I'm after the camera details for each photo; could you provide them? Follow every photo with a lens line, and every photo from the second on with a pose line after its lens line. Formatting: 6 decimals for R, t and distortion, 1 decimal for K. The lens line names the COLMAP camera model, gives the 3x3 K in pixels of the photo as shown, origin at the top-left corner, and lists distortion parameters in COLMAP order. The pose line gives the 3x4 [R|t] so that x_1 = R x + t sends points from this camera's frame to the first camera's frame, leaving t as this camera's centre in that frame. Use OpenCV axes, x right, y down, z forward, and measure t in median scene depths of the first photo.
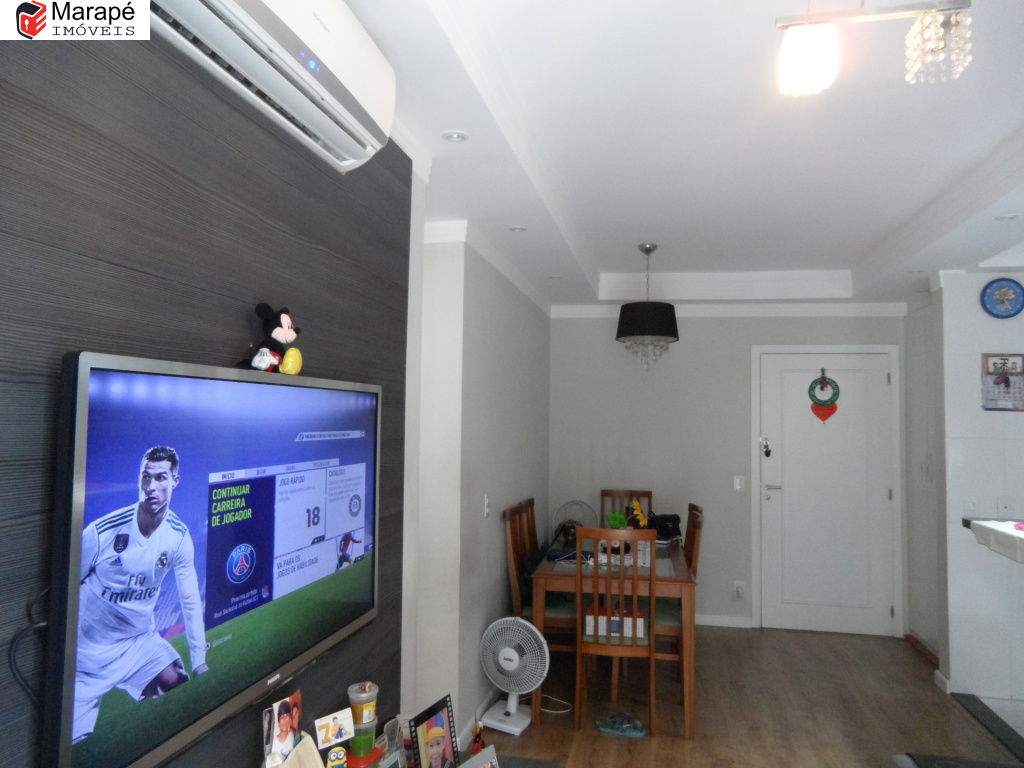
lens RADIAL K [[724.4, 0, 512.7], [0, 724.4, 380.7], [0, 0, 1]] dist [0.003153, 0.004136]
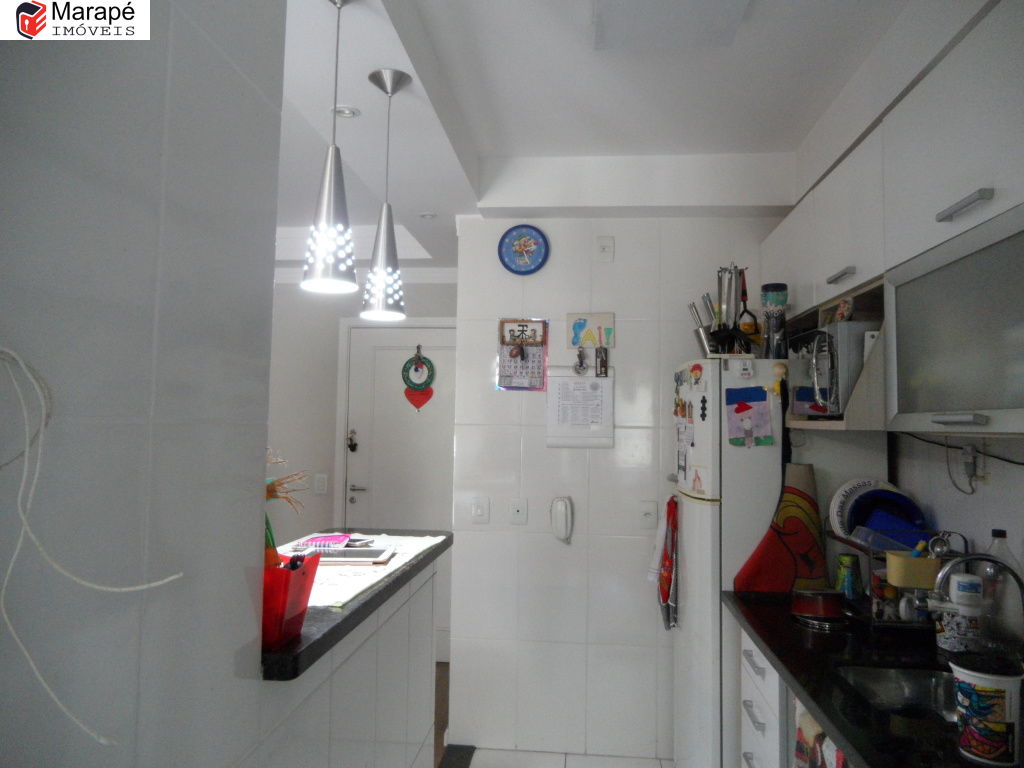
lens RADIAL K [[724.3, 0, 512.0], [0, 724.3, 384.0], [0, 0, 1]] dist [0.001366, 0.042765]
pose [[0.994219, 0.004704, 0.107265, 0.576229], [-0.004672, 0.999989, -0.000552, 0.035488], [-0.107267, 0.000047, 0.994230, 0.201270]]
